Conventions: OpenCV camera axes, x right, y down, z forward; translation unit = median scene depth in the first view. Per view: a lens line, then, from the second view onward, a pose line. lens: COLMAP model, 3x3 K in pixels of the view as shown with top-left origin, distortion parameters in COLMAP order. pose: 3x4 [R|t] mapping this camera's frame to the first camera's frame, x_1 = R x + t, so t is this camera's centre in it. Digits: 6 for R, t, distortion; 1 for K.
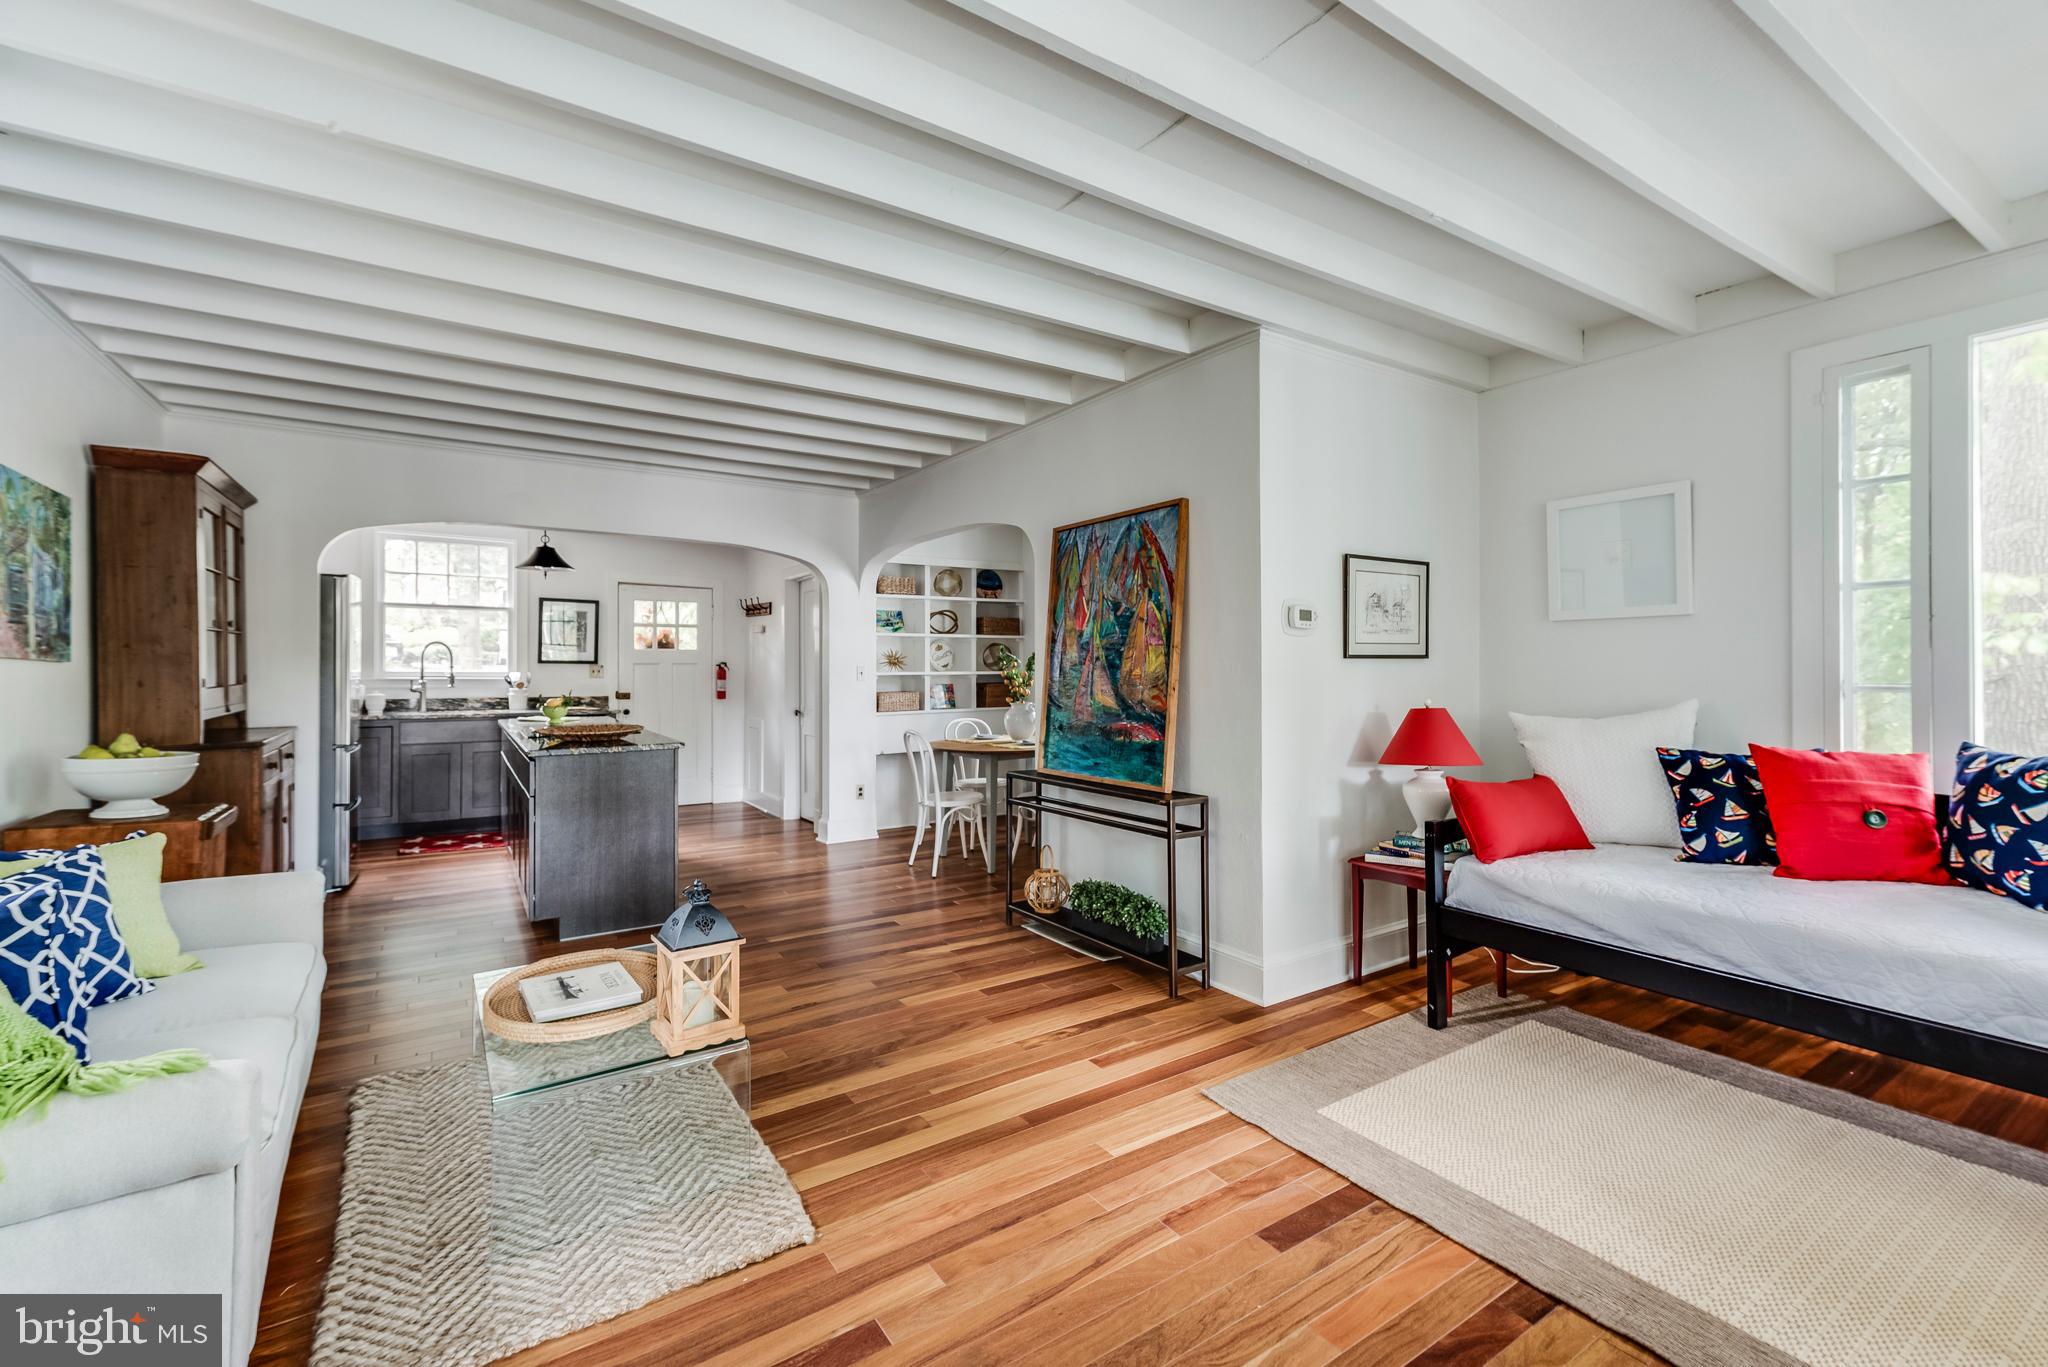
lens RADIAL K [[898.9, 0, 1065.7], [0, 898.9, 663.4], [0, 0, 1]] dist [0.001035, 0.001316]
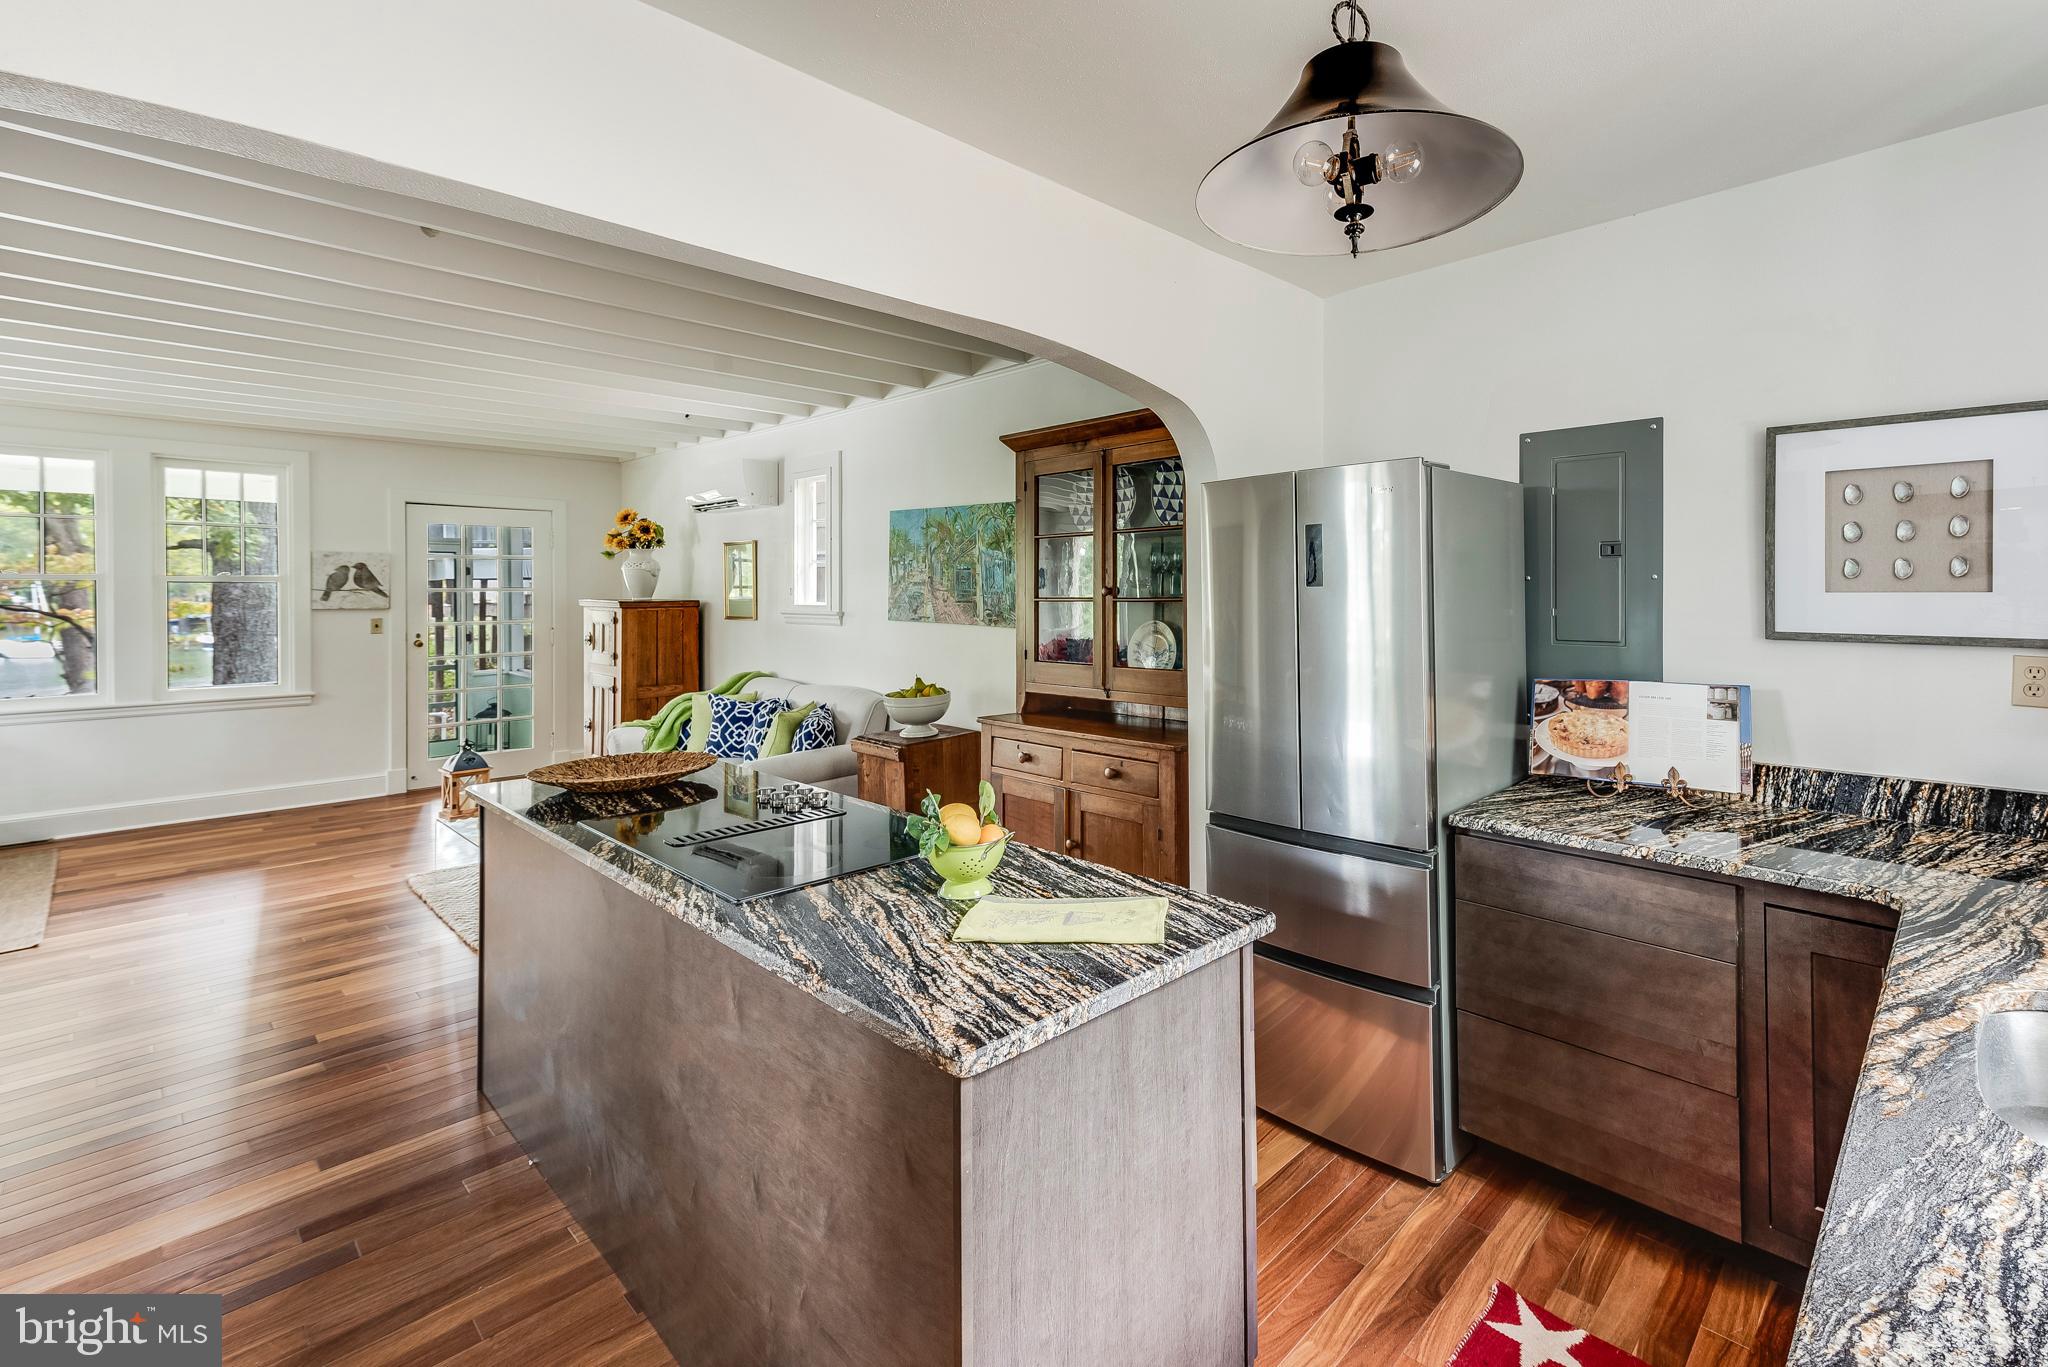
lens RADIAL K [[894.0, 0, 1150.9], [0, 894.0, 595.1], [0, 0, 1]] dist [0.010901, -0.001954]
pose [[-0.971189, 0.007187, -0.238204, -0.921485], [0.005810, 0.999962, 0.006482, -0.054403], [0.238242, 0.004911, -0.971193, 2.155895]]
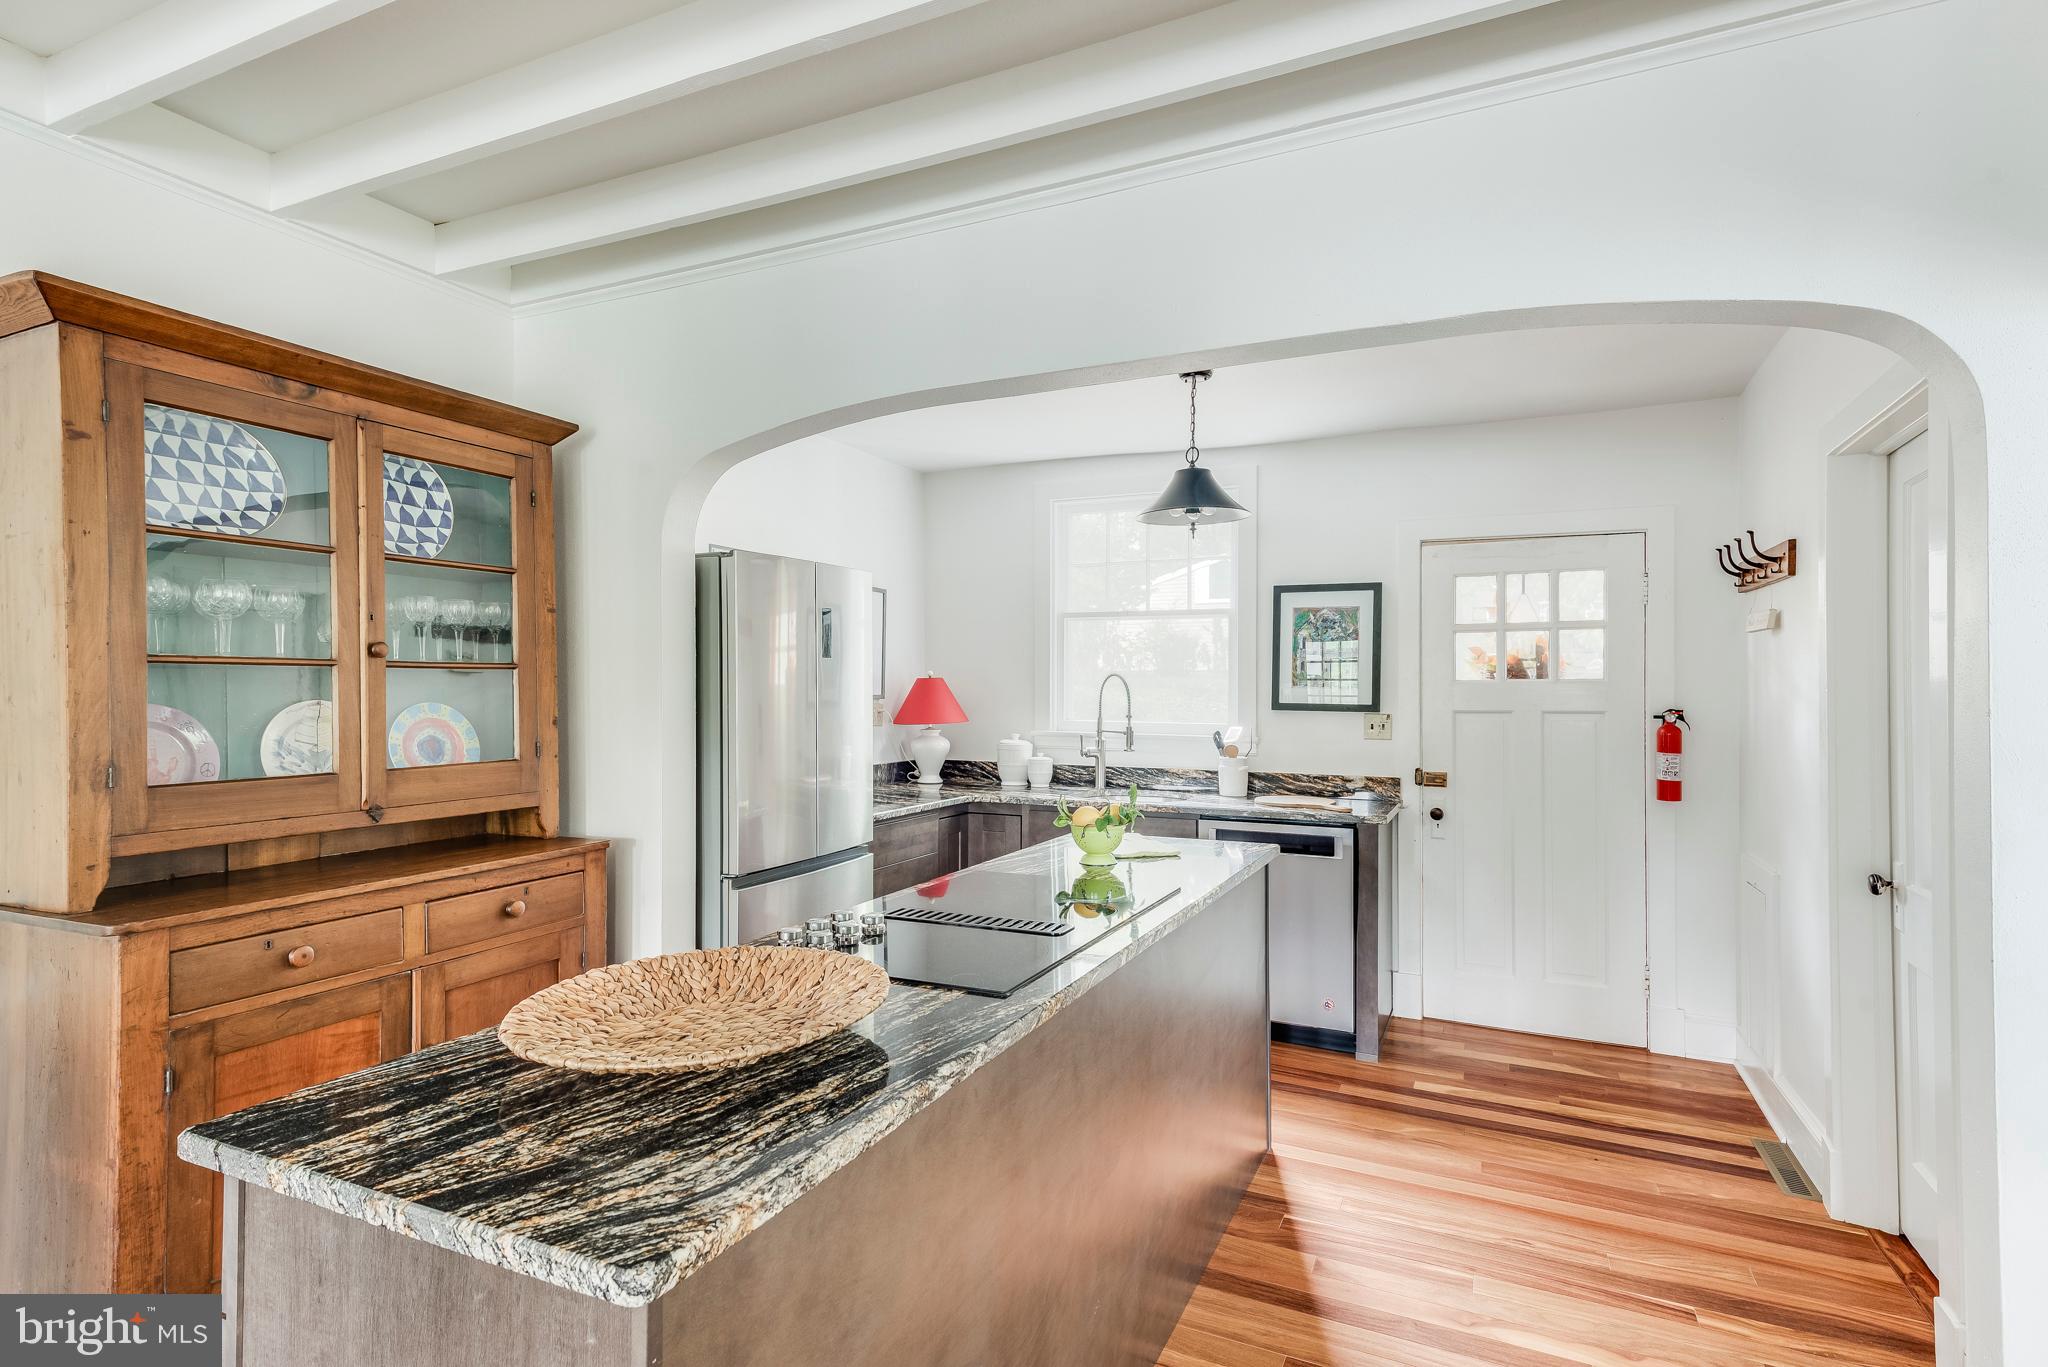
lens RADIAL K [[1010.0, 0, 1023.5], [0, 1010.0, 692.0], [0, 0, 1]] dist [0.021984, -0.004881]
pose [[0.486372, -0.001909, -0.873750, -0.292547], [0.002327, 0.999997, -0.000890, -0.022189], [0.873749, -0.001600, 0.486375, 1.239015]]
